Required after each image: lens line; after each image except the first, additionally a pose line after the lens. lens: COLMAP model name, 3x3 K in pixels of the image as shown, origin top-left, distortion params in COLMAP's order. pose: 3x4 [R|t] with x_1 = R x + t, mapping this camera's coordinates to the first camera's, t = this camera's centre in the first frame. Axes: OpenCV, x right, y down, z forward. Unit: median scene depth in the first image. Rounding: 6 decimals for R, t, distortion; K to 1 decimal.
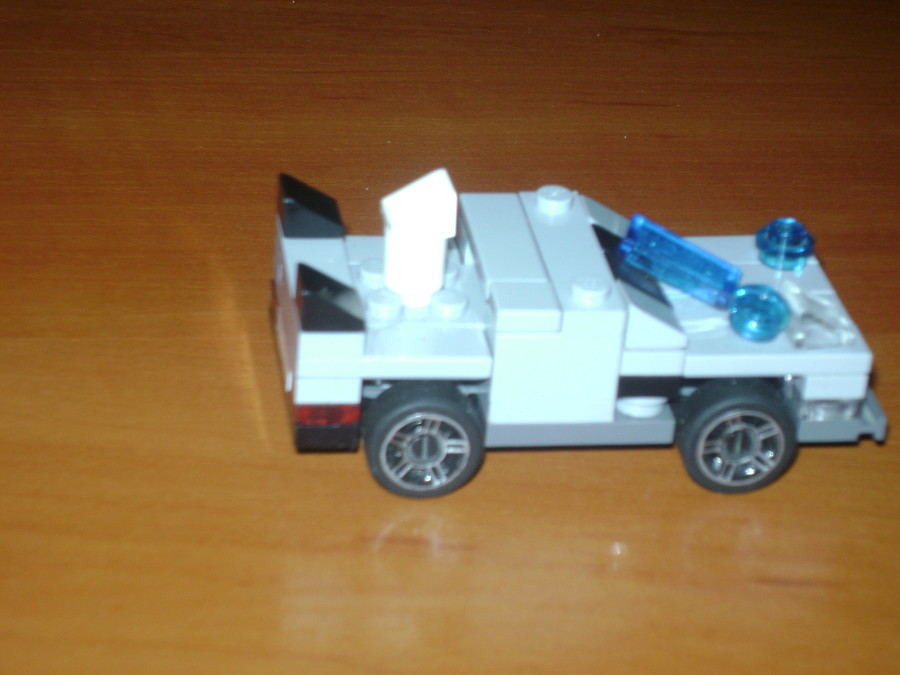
lens RADIAL K [[2573.8, 0, 450.0], [0, 2573.8, 337.5], [0, 0, 1]] dist [0.181230, -0.760146]
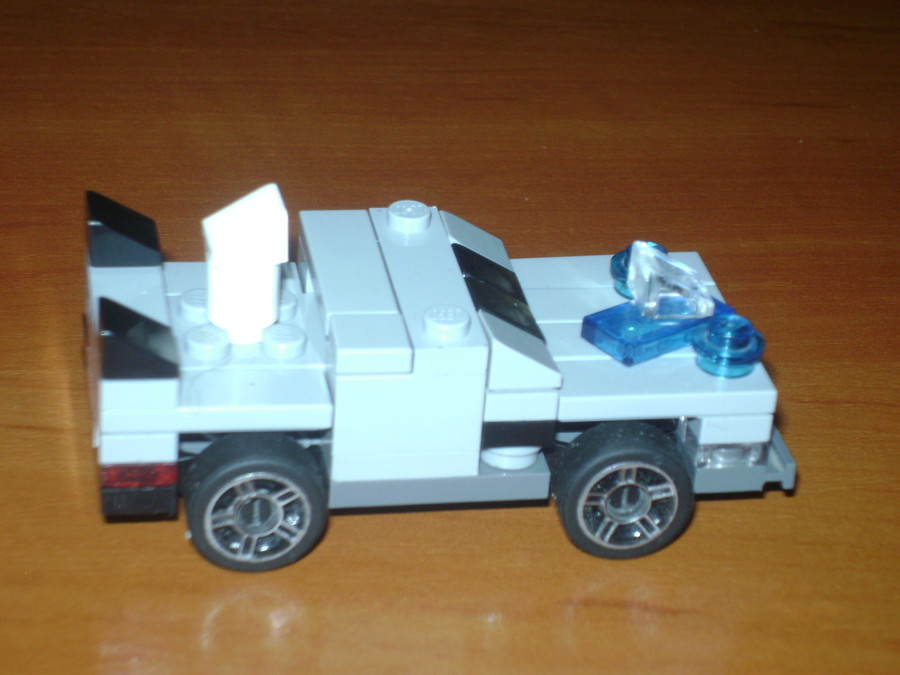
lens RADIAL K [[2573.8, 0, 450.0], [0, 2573.8, 337.5], [0, 0, 1]] dist [0.181230, -0.760146]
pose [[0.999524, -0.018450, 0.024722, 0.033679], [0.018417, 0.999829, 0.001559, -0.014678], [-0.024746, -0.001103, 0.999693, 0.145002]]
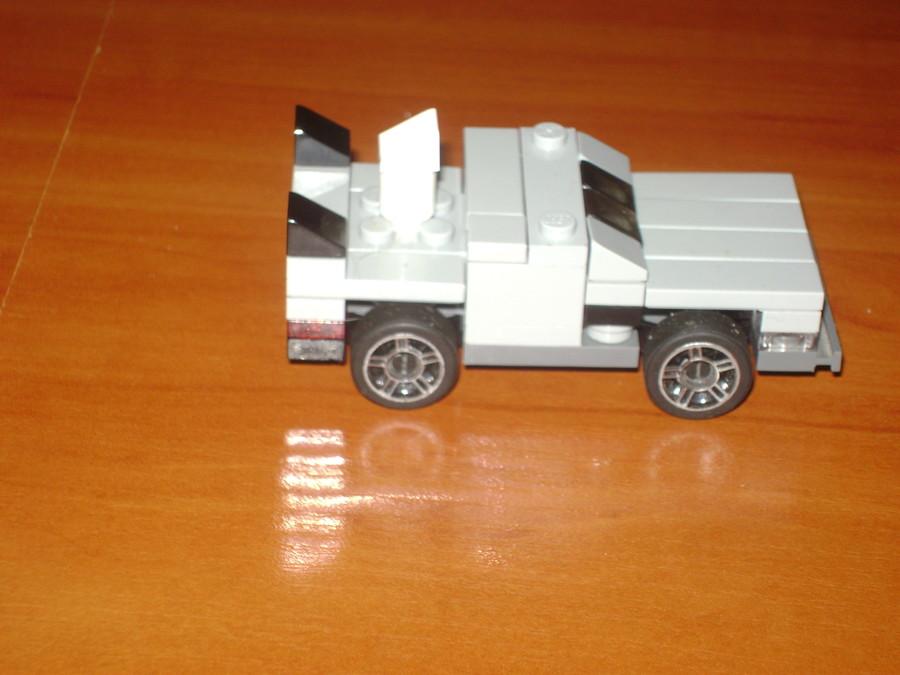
lens RADIAL K [[2573.8, 0, 450.0], [0, 2573.8, 337.5], [0, 0, 1]] dist [0.181230, -0.760146]
pose [[0.991012, 0.039985, -0.127660, 0.147164], [-0.032087, 0.997476, 0.063341, -0.038091], [0.129870, -0.058676, 0.989793, -0.083519]]
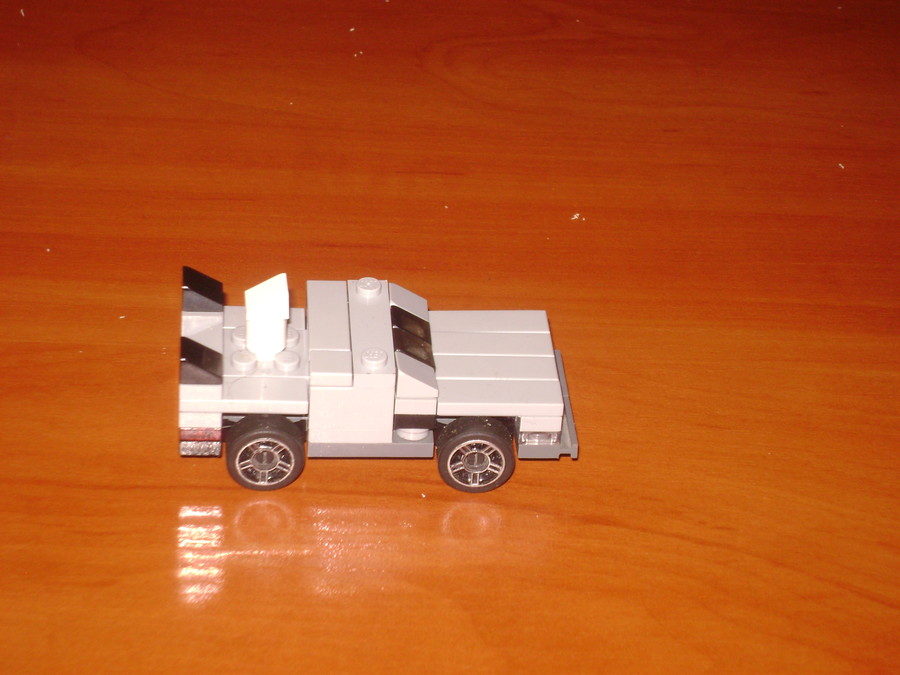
lens RADIAL K [[2573.8, 0, 450.0], [0, 2573.8, 337.5], [0, 0, 1]] dist [0.181230, -0.760146]
pose [[0.997115, 0.032191, -0.068736, 0.199513], [-0.027014, 0.996820, 0.074968, -0.143780], [0.070930, -0.072895, 0.994814, -0.500782]]
